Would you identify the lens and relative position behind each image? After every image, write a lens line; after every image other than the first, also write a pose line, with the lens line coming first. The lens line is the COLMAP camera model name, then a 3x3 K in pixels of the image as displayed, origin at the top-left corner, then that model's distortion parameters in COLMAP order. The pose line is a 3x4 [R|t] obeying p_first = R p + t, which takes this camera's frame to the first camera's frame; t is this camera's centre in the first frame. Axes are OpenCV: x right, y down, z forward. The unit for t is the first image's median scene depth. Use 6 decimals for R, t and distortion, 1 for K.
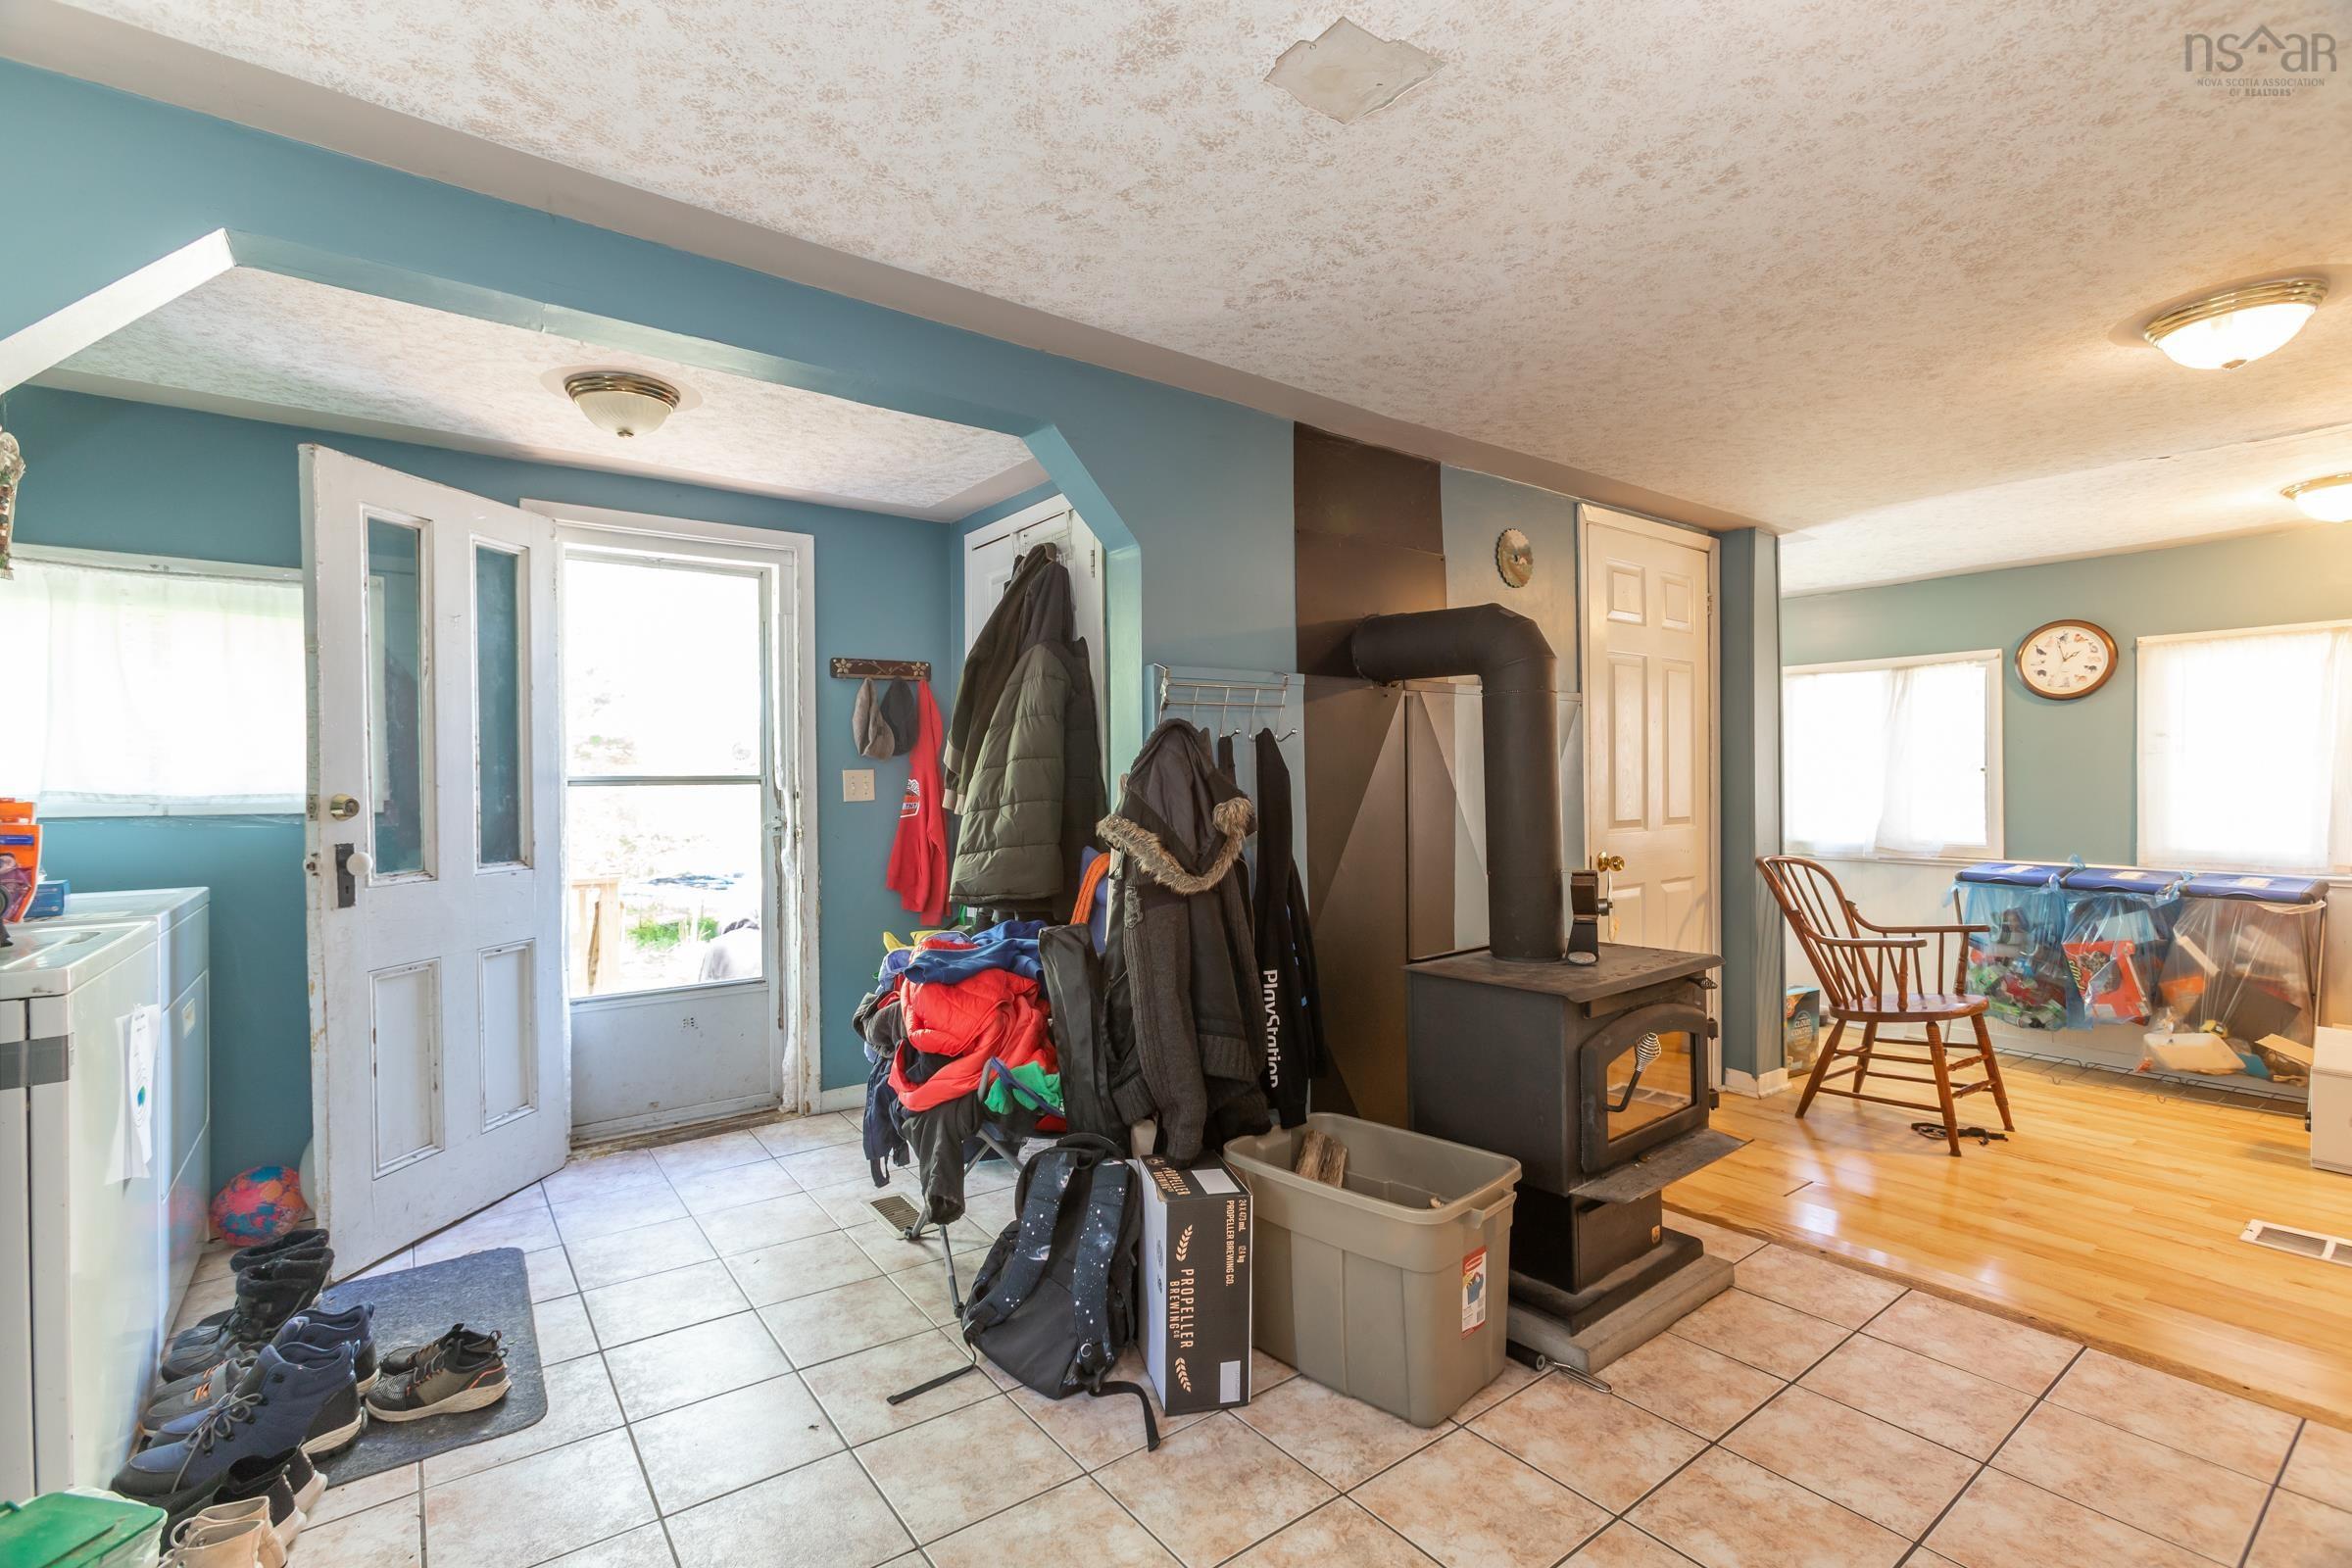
lens RADIAL K [[1040.0, 0, 1176.0], [0, 1040.0, 784.0], [0, 0, 1]] dist [-0.005705, 0.006204]
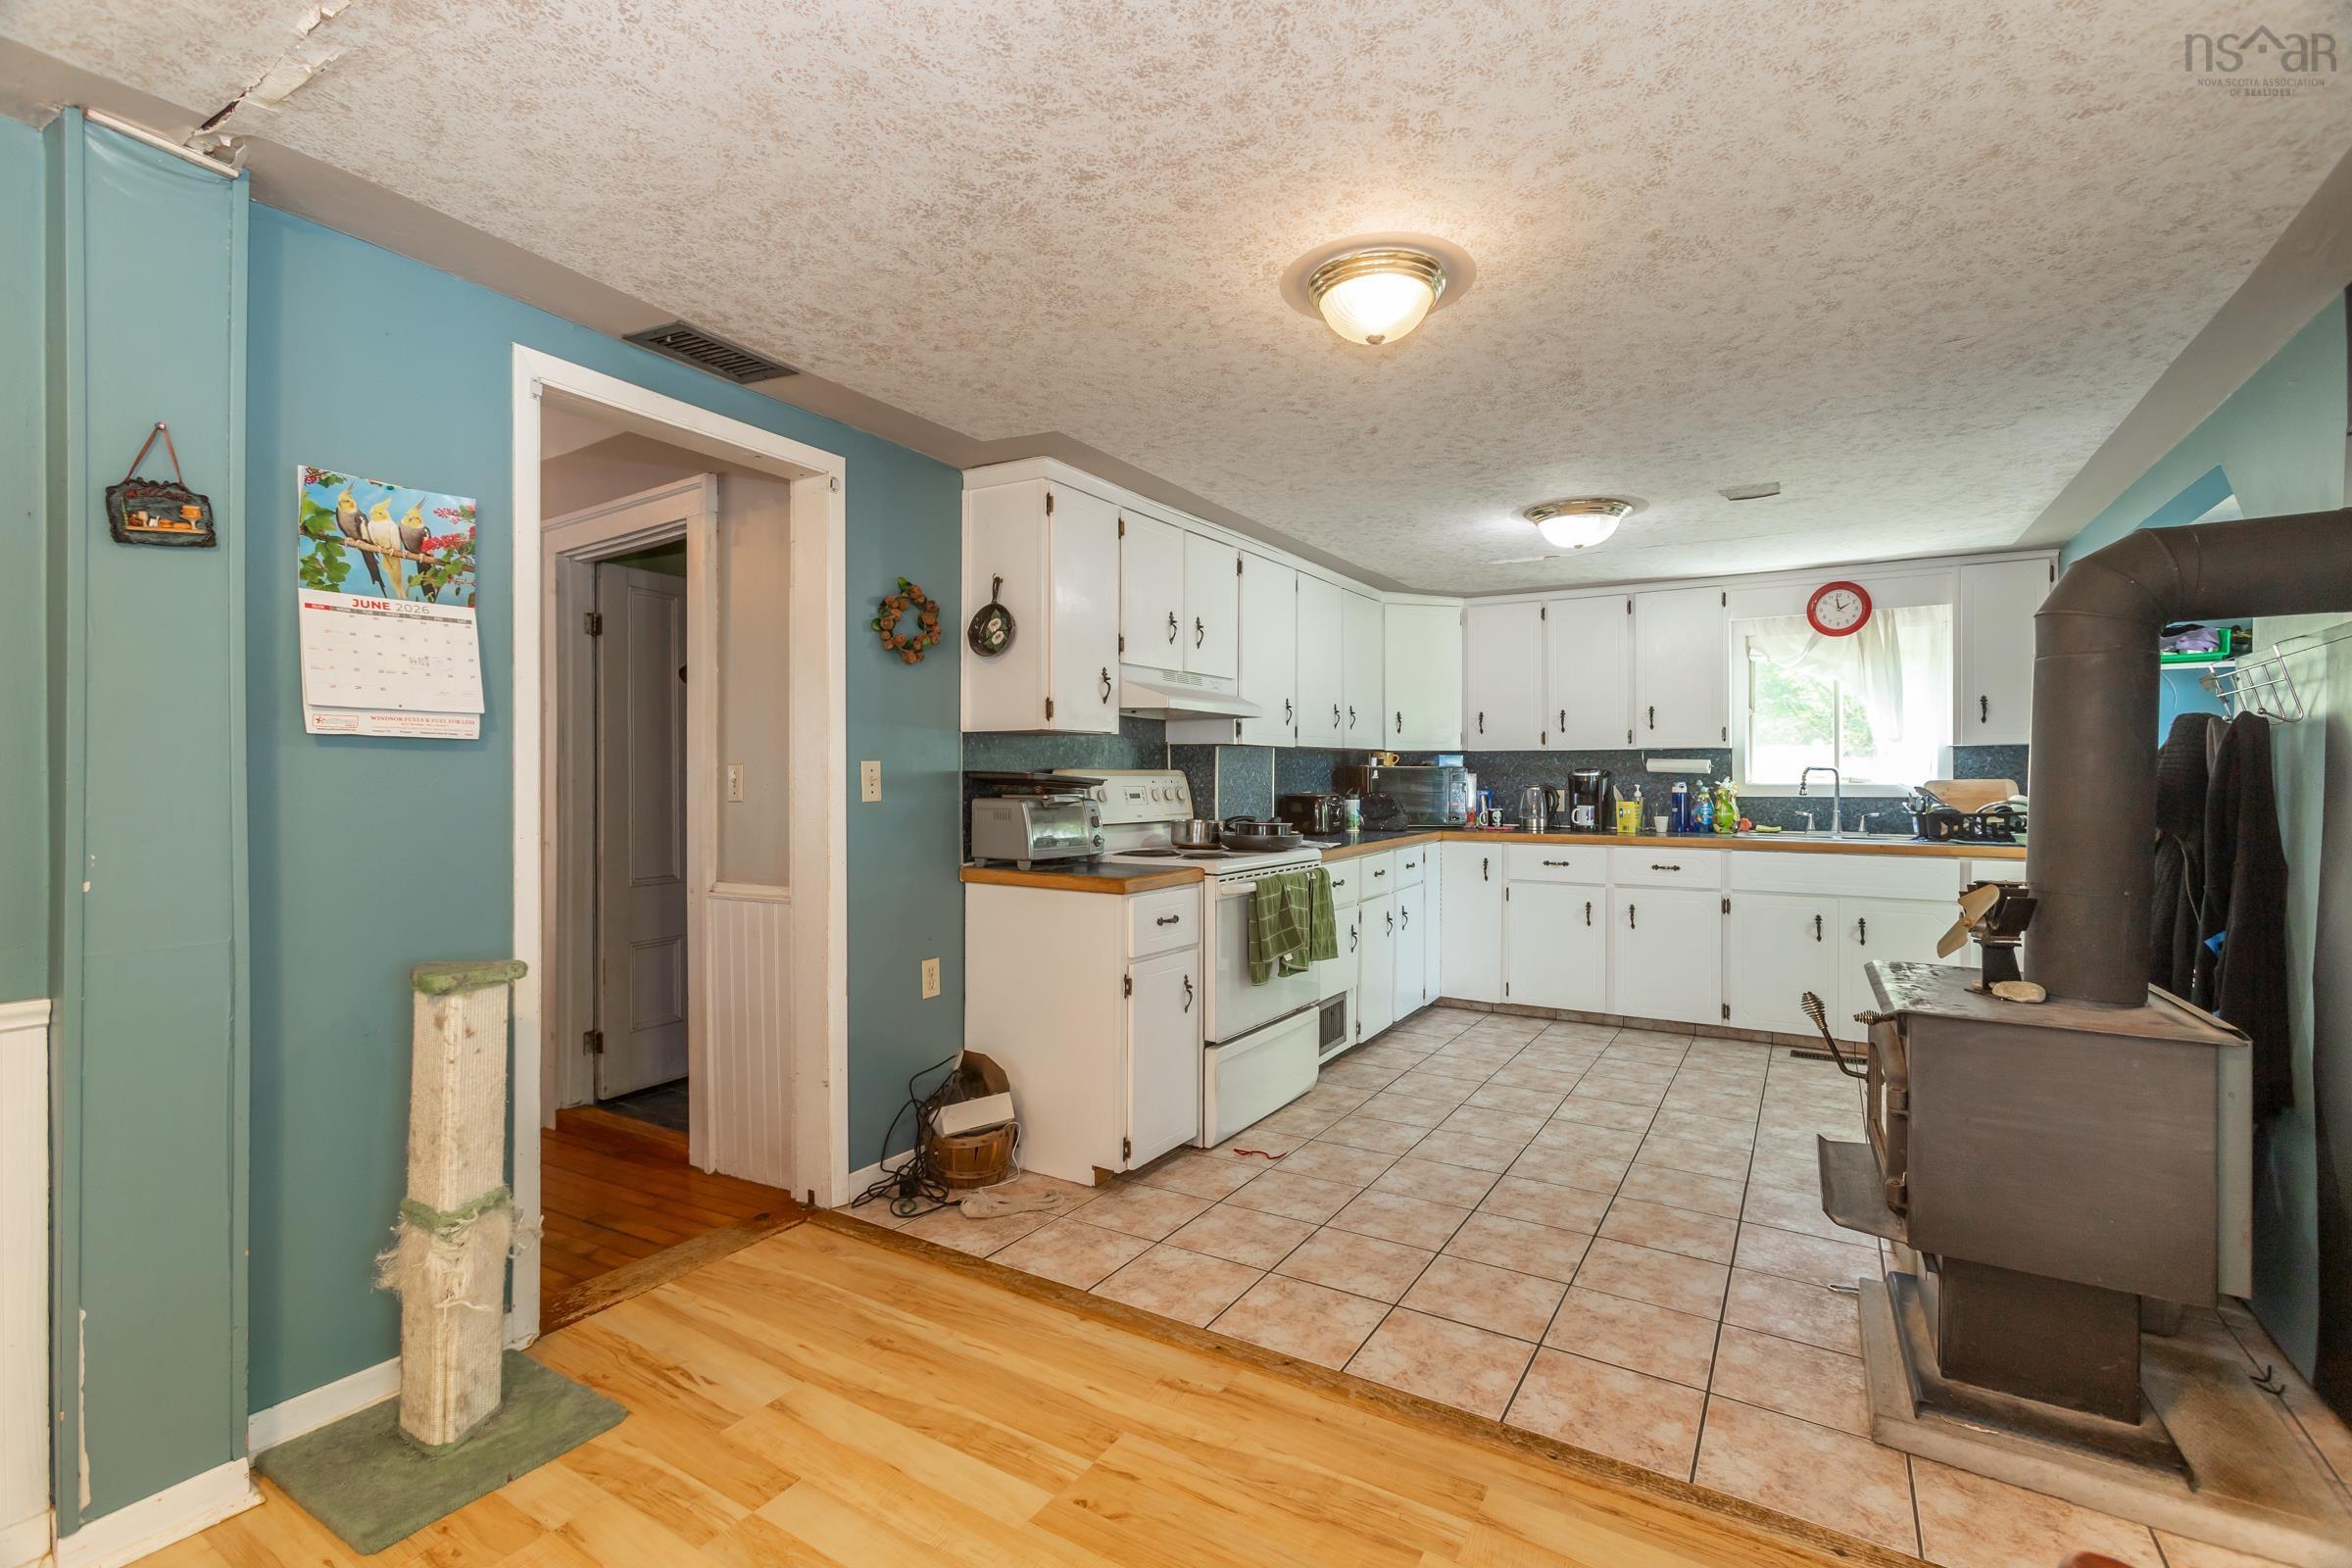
lens RADIAL K [[1085.4, 0, 1157.2], [0, 1085.4, 782.1], [0, 0, 1]] dist [-0.026635, 0.024527]
pose [[-0.930918, 0.005825, -0.365183, 0.844290], [0.005208, 0.999983, 0.002674, -0.000141], [0.365192, 0.000588, -0.930932, 0.997213]]
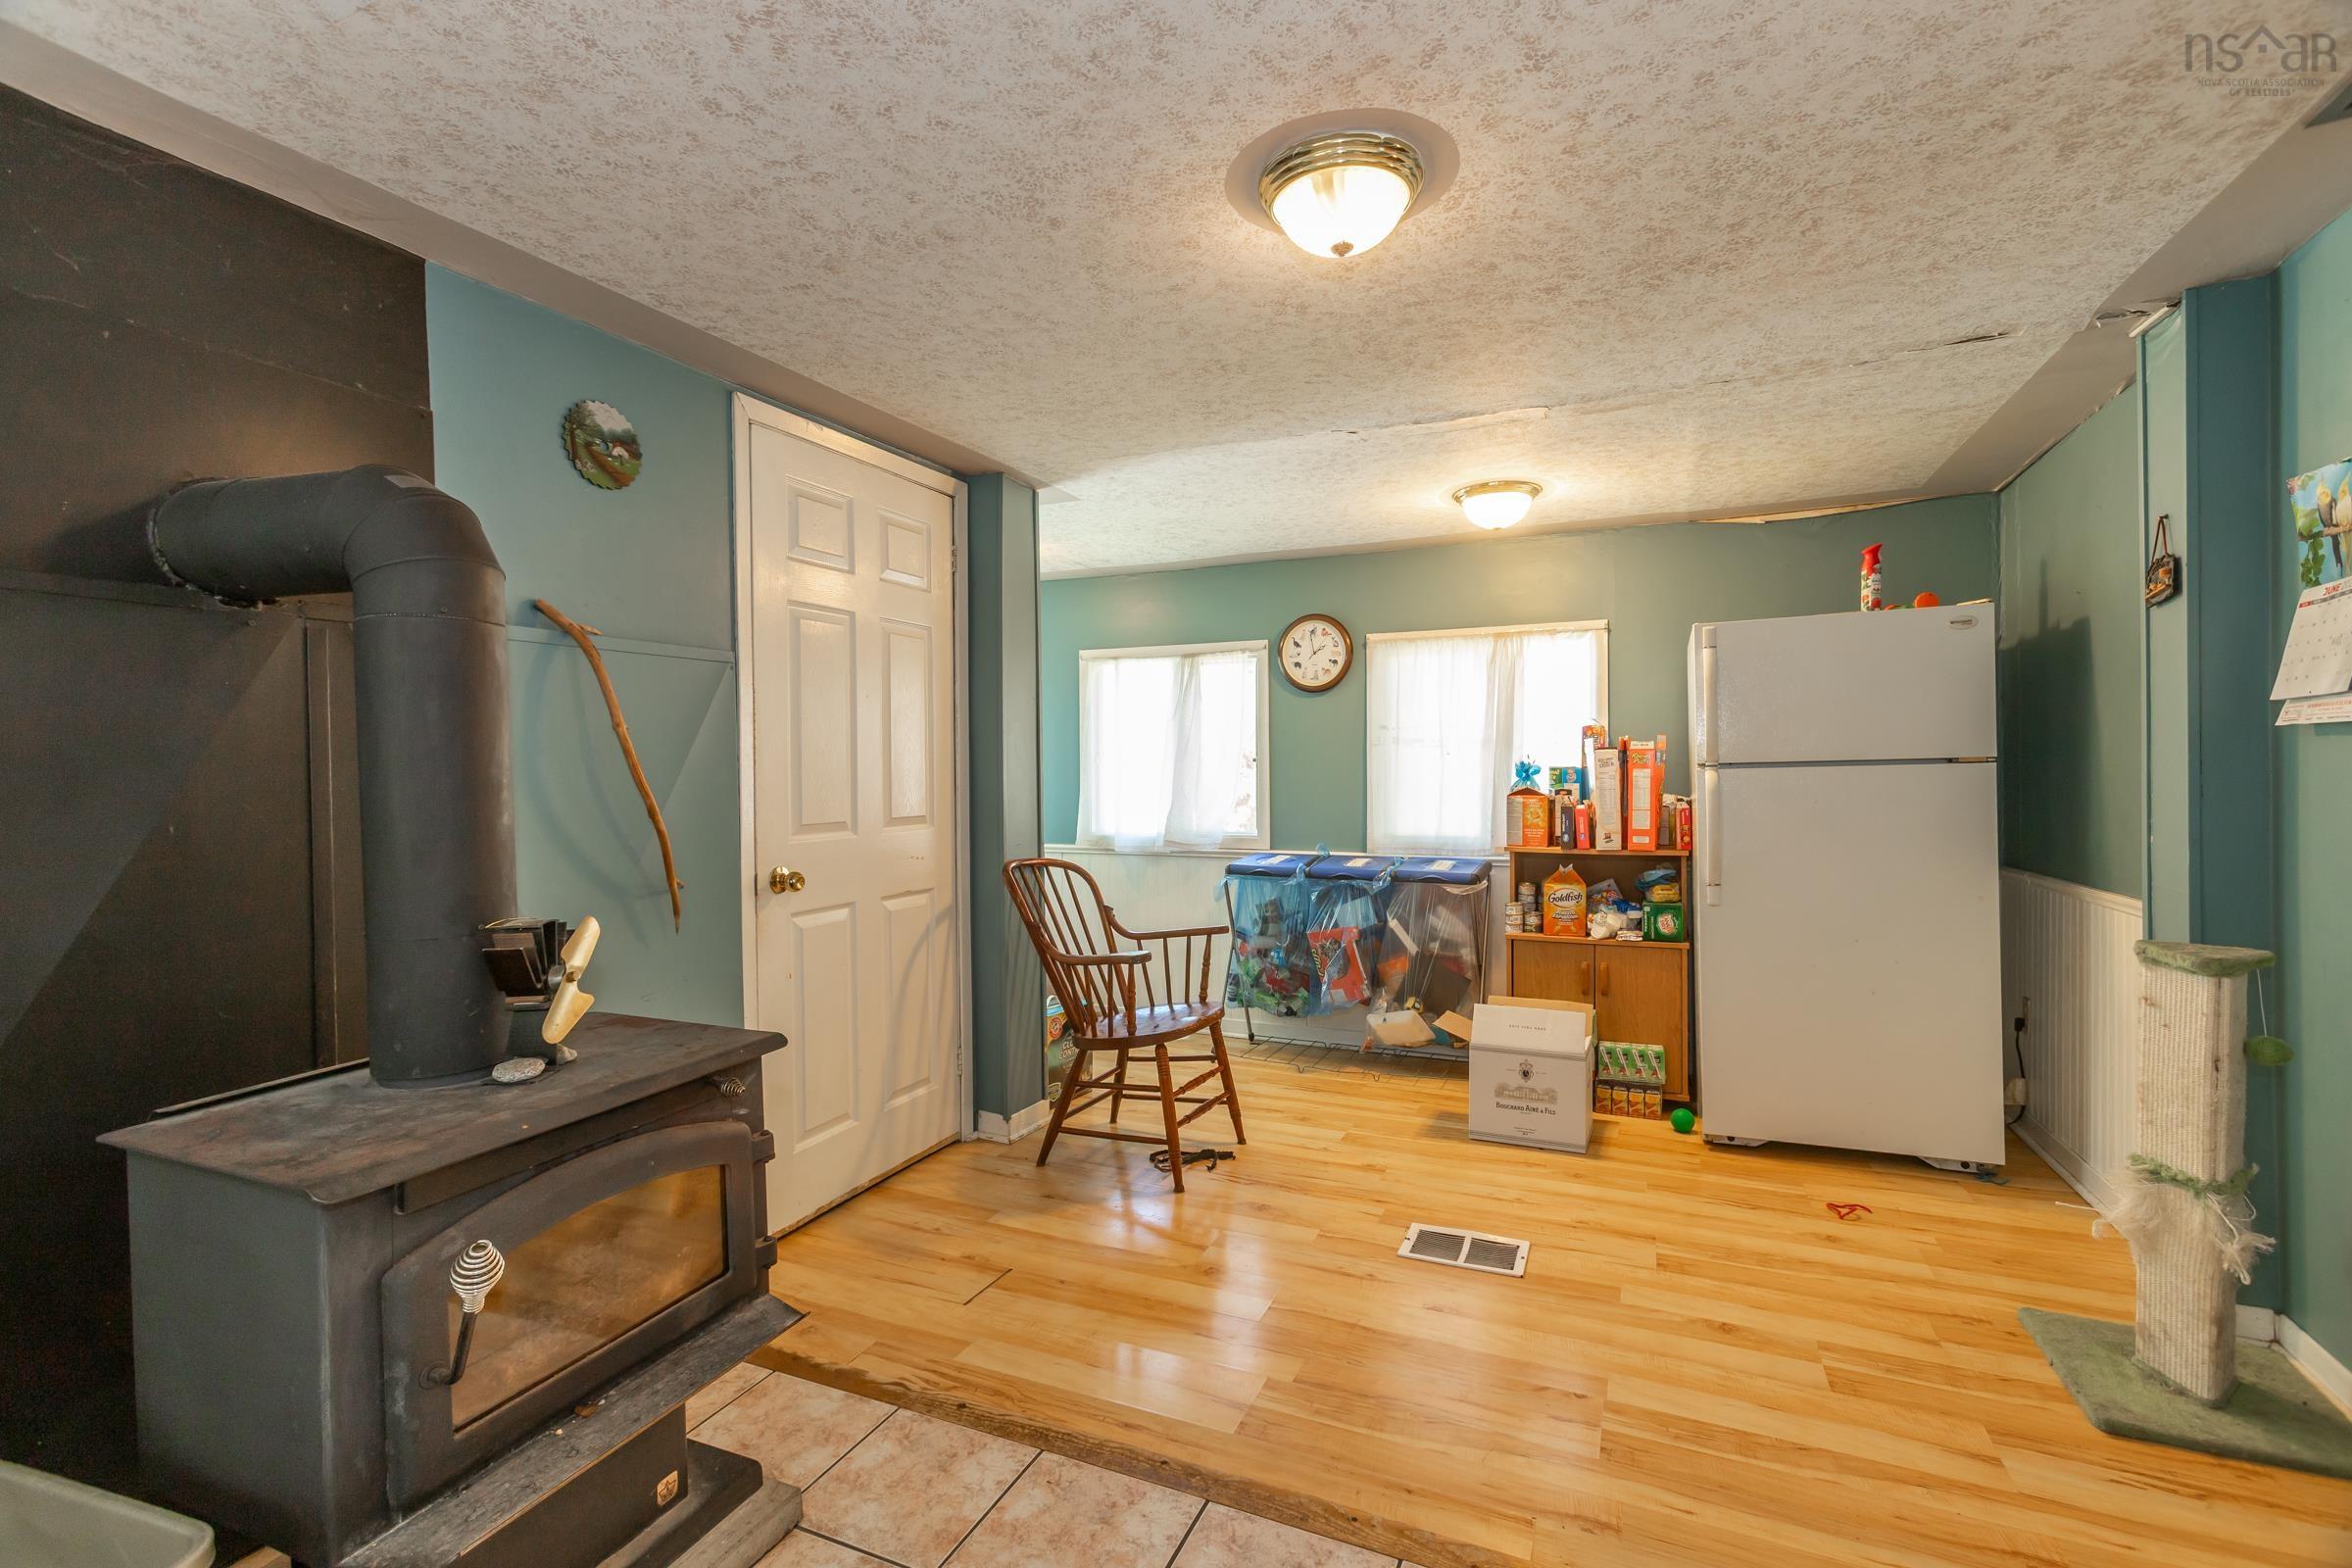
lens RADIAL K [[1047.7, 0, 1161.7], [0, 1047.7, 784.0], [0, 0, 1]] dist [-0.028190, 0.018436]
pose [[0.879409, -0.007272, 0.476012, 0.275776], [0.003314, 0.999953, 0.009155, -0.000411], [-0.476056, -0.006474, 0.879391, 0.195167]]
